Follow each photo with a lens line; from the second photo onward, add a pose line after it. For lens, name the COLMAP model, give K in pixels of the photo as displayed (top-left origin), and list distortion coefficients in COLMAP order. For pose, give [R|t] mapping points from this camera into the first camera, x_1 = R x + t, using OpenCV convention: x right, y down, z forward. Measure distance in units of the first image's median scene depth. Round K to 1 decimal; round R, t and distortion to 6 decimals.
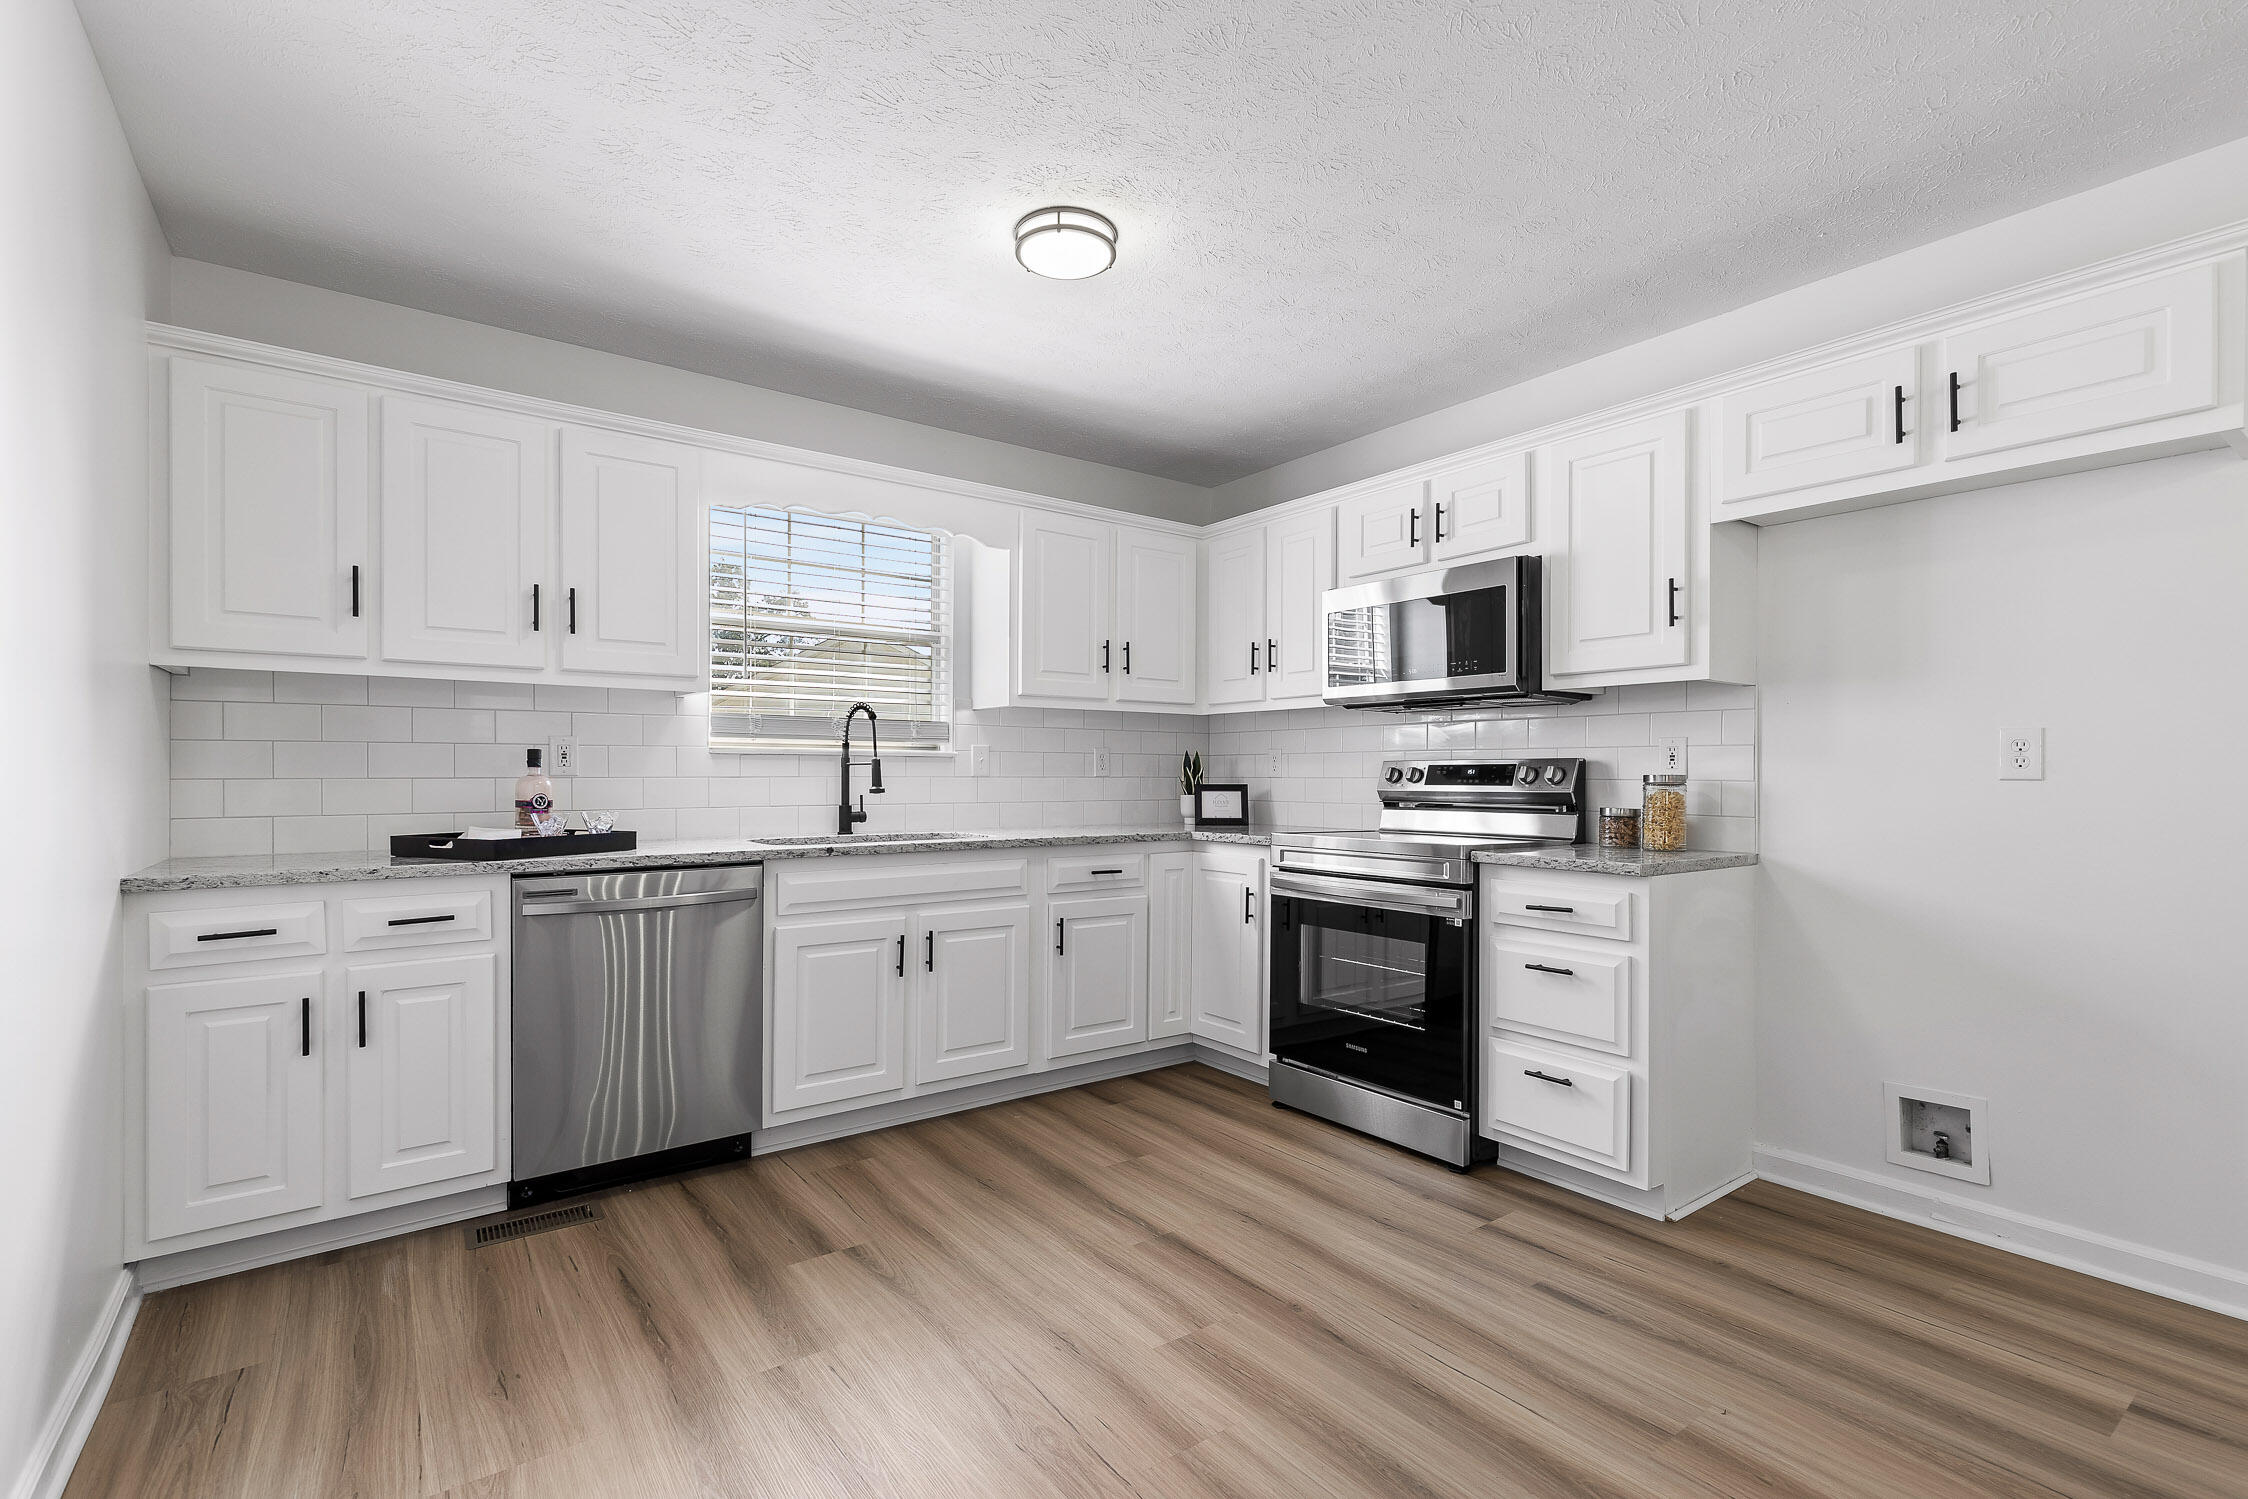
lens RADIAL K [[1011.1, 0, 1127.9], [0, 1011.1, 776.4], [0, 0, 1]] dist [0.004107, 0.000324]
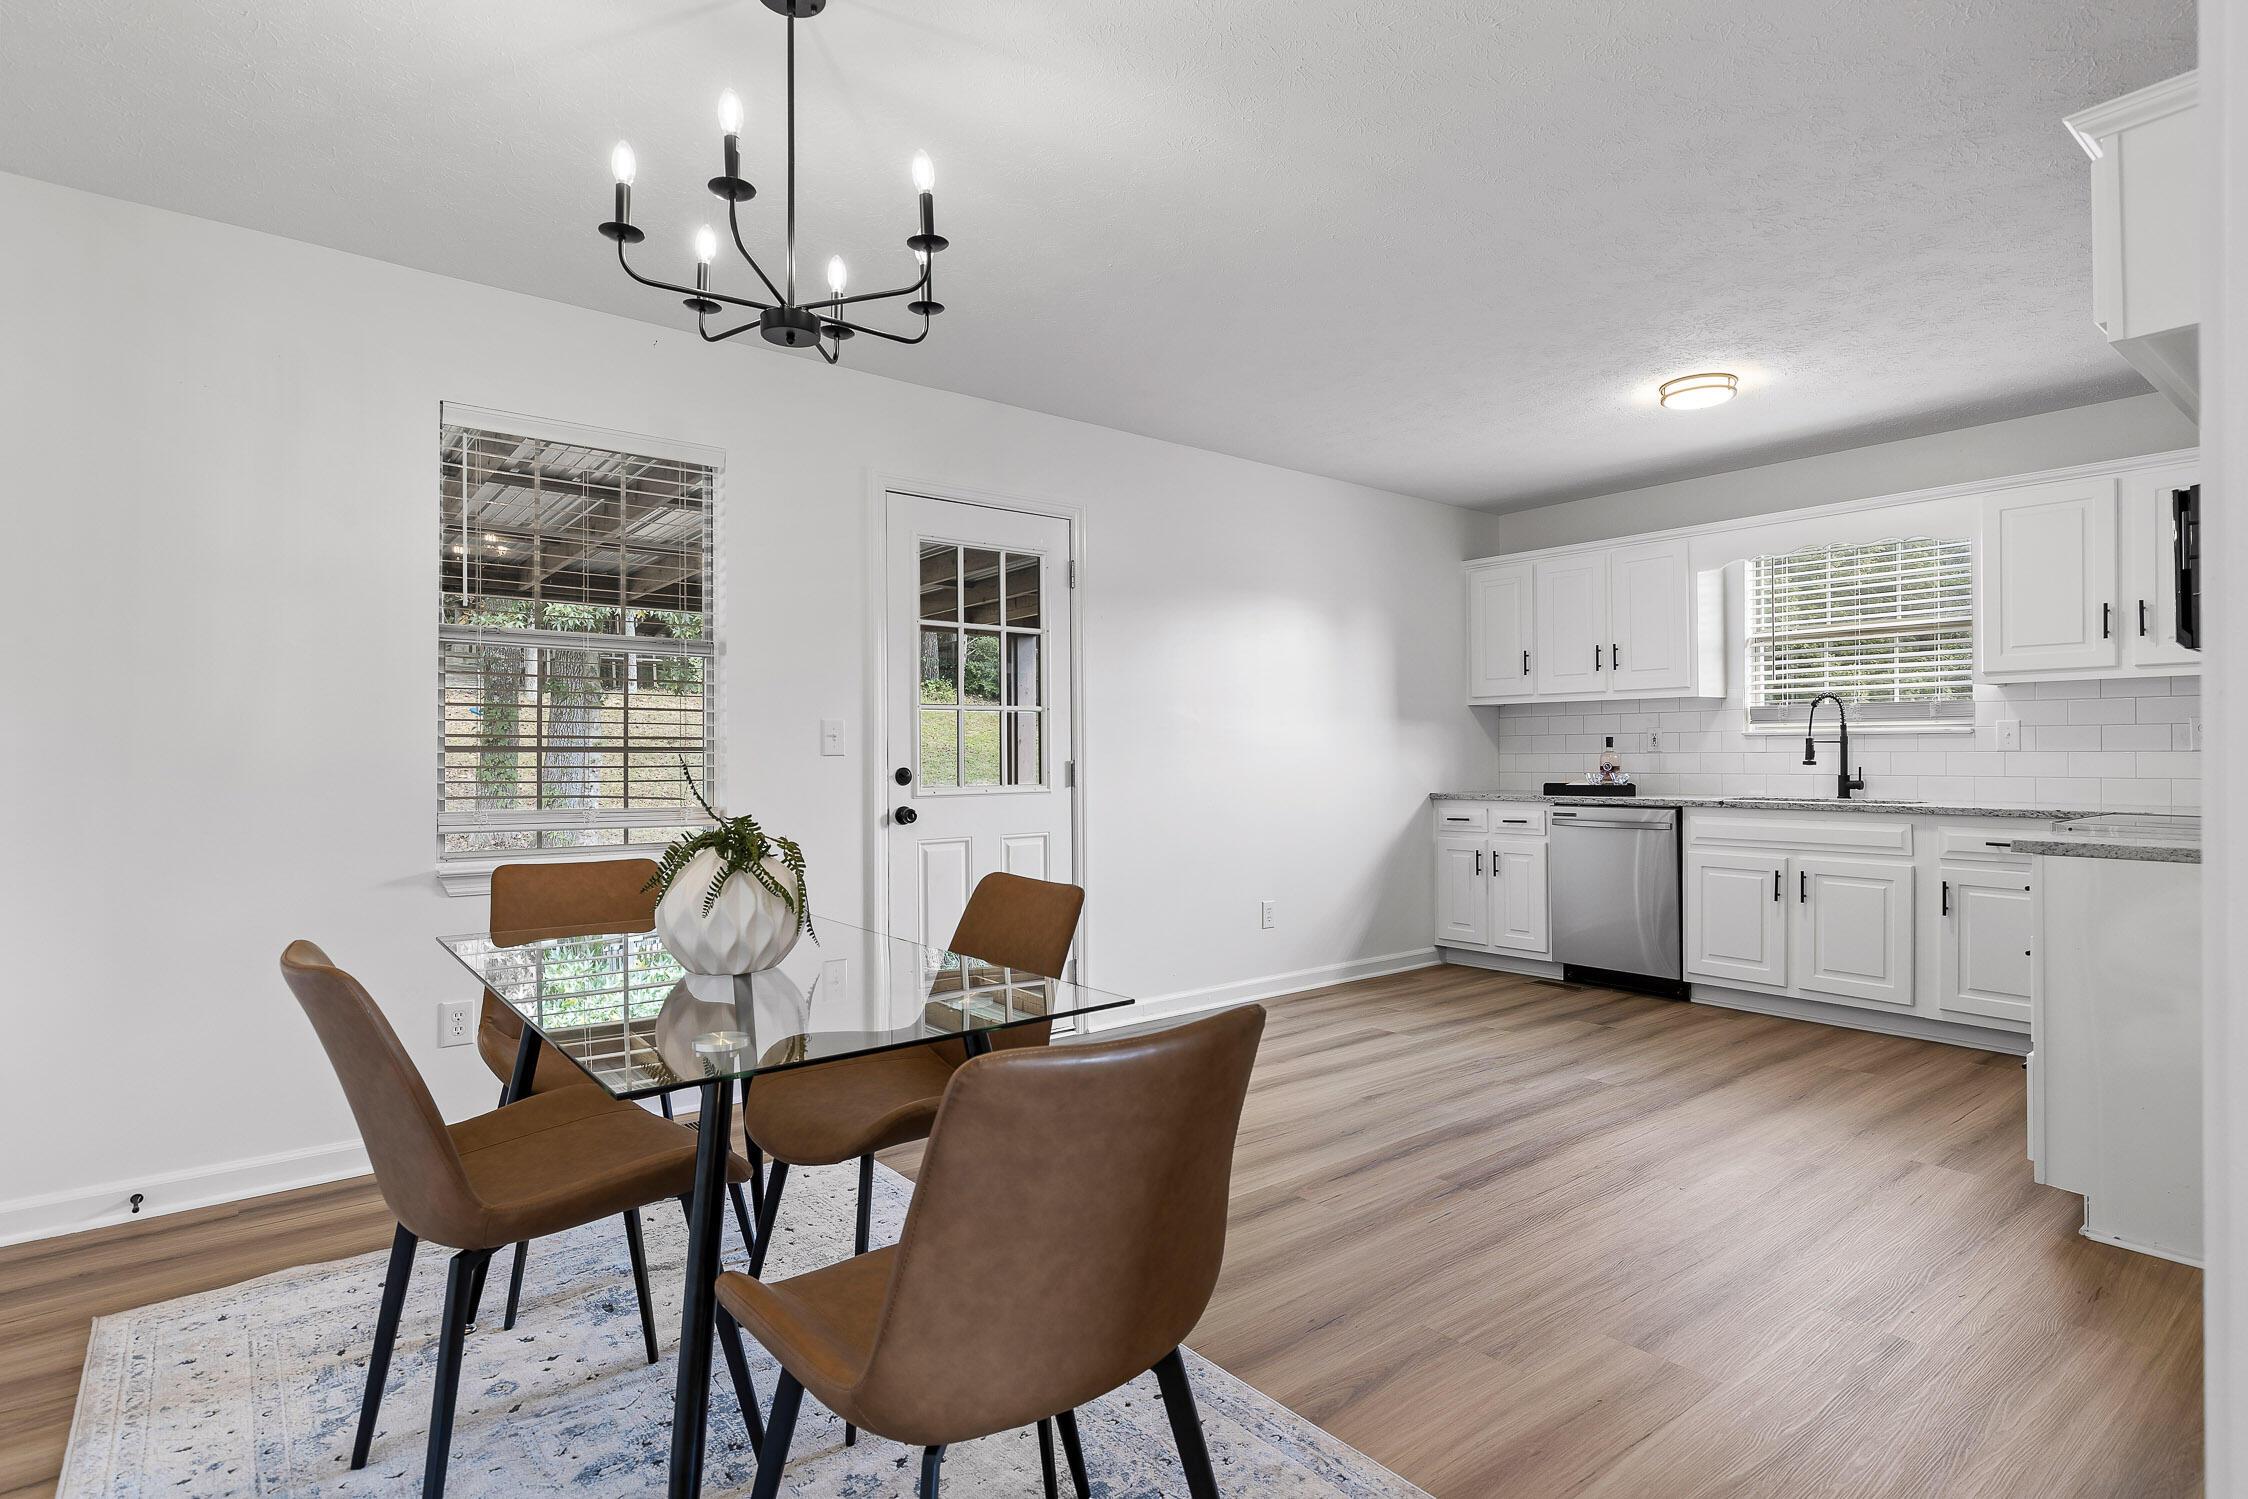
lens RADIAL K [[1103.4, 0, 1128.3], [0, 1103.4, 749.1], [0, 0, 1]] dist [0.000015, 0.000049]
pose [[0.048075, -0.003856, -0.998836, 1.430049], [0.005593, 0.999978, -0.003591, -0.004179], [0.998828, -0.005414, 0.048095, 0.085407]]
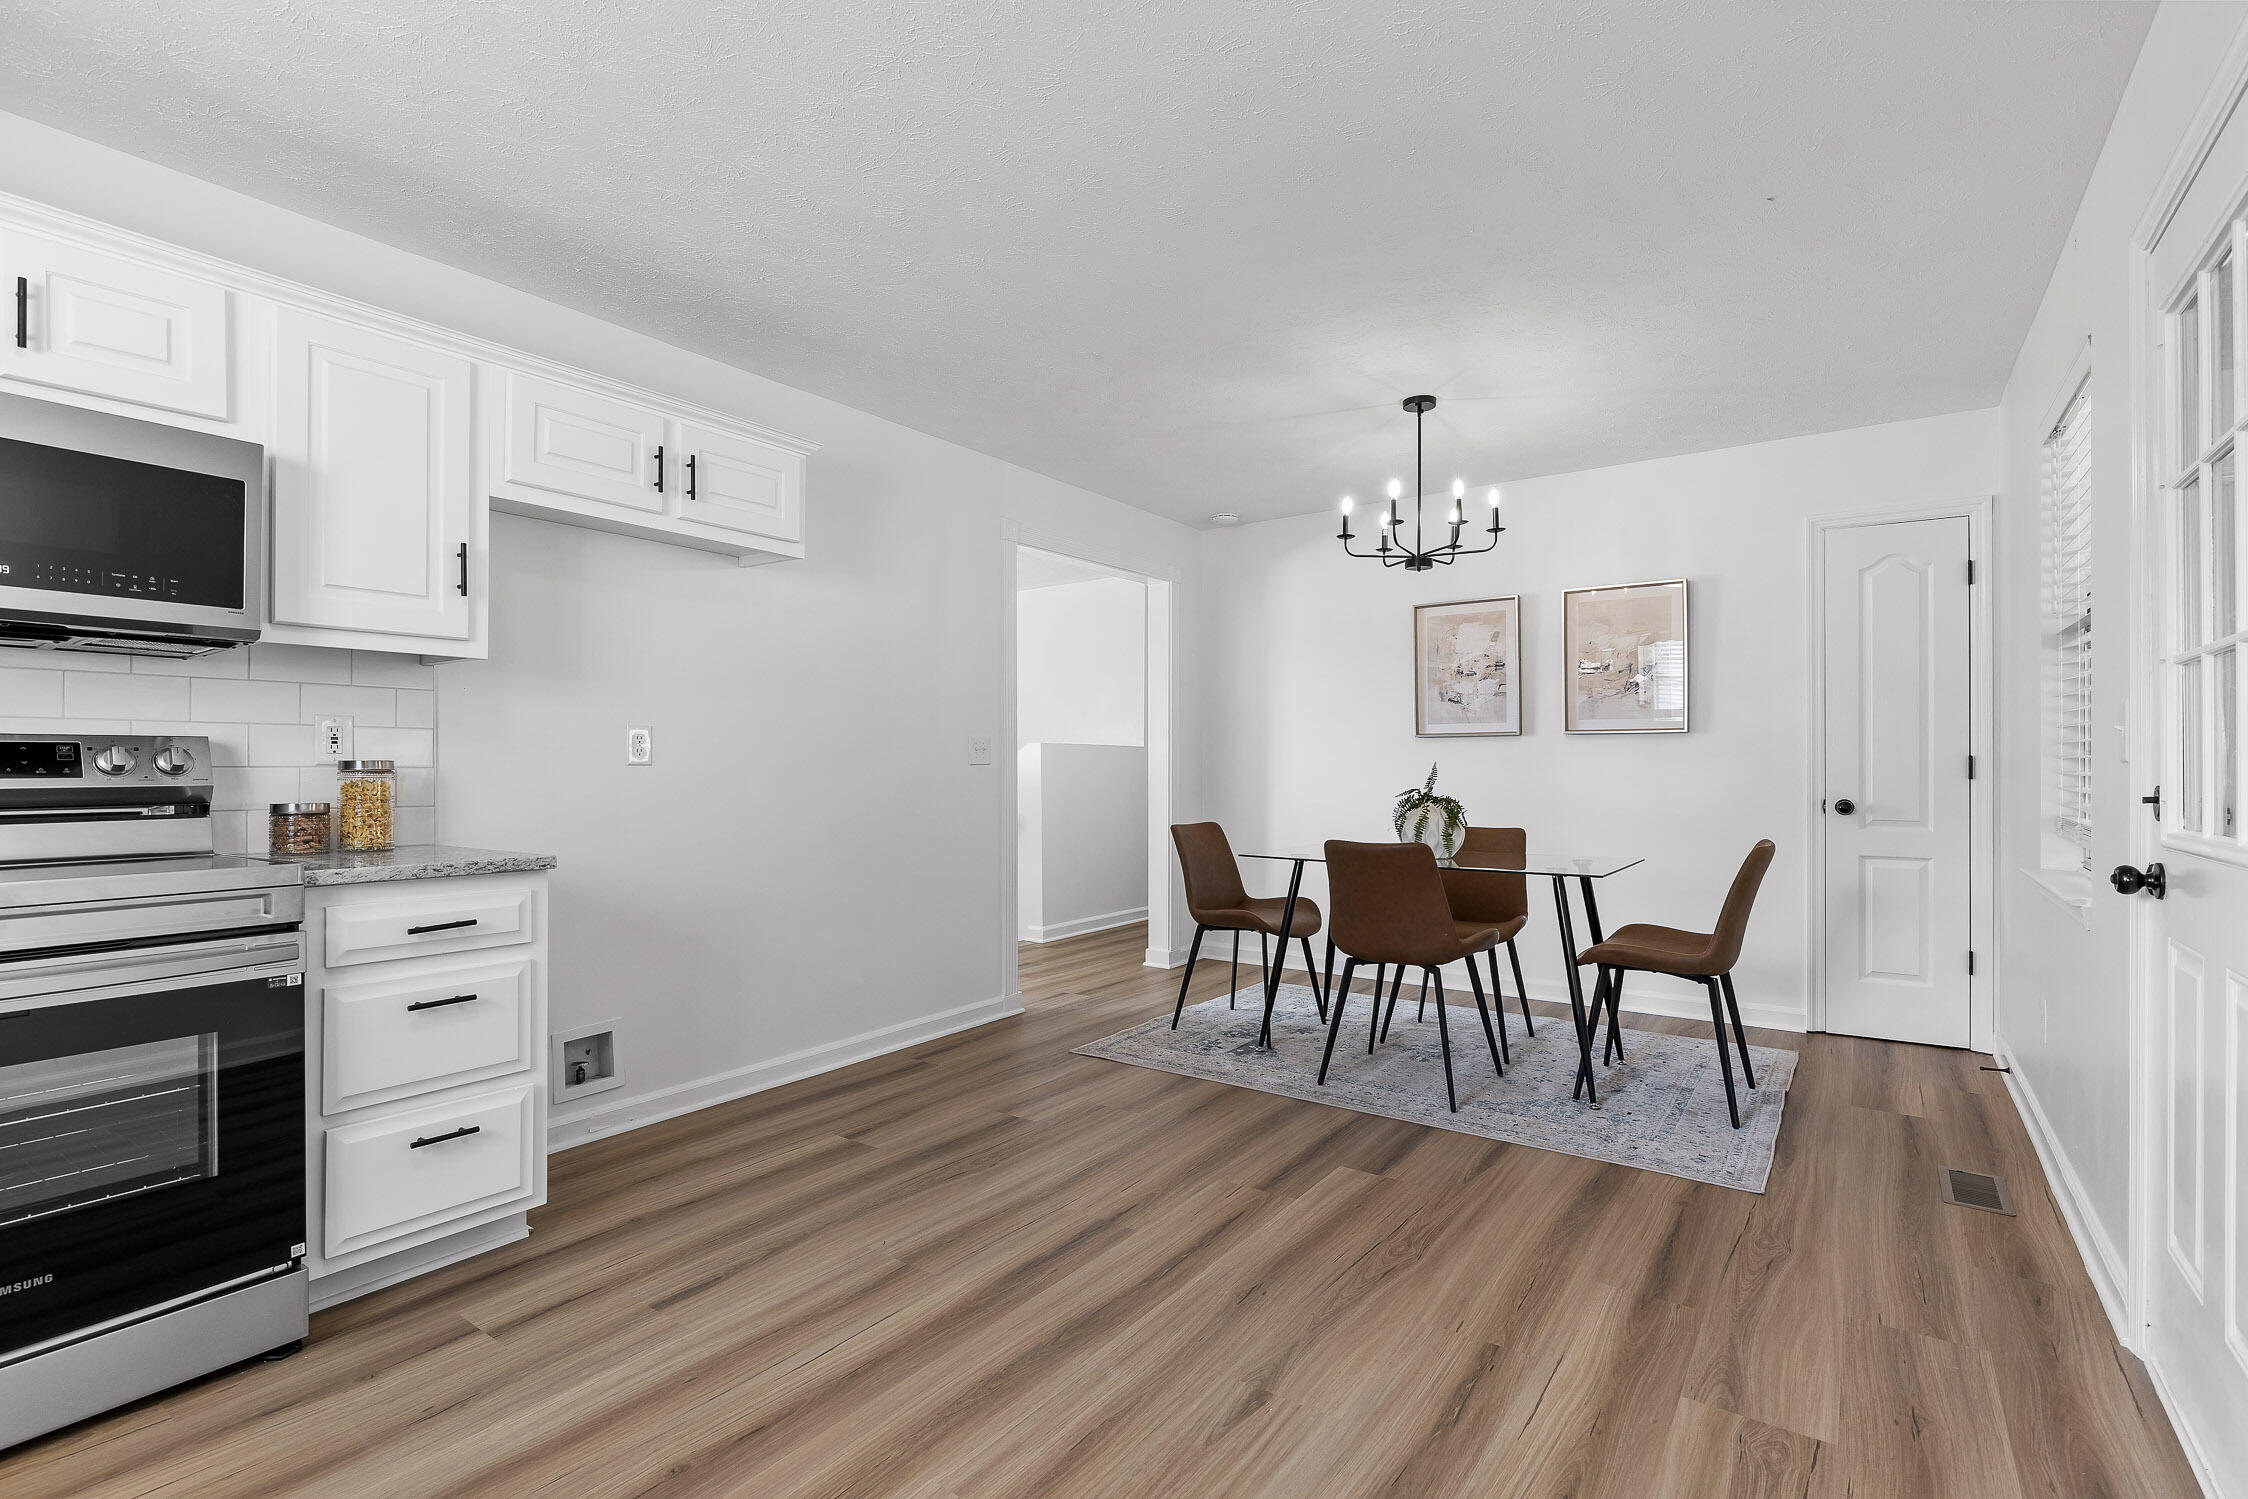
lens RADIAL K [[1055.6, 0, 1116.3], [0, 1055.6, 758.2], [0, 0, 1]] dist [-0.004401, -0.000478]
pose [[-0.305492, 0.002242, 0.952192, -0.547300], [-0.002017, 0.999993, -0.003002, -0.002396], [-0.952192, -0.002837, -0.305486, 0.749055]]
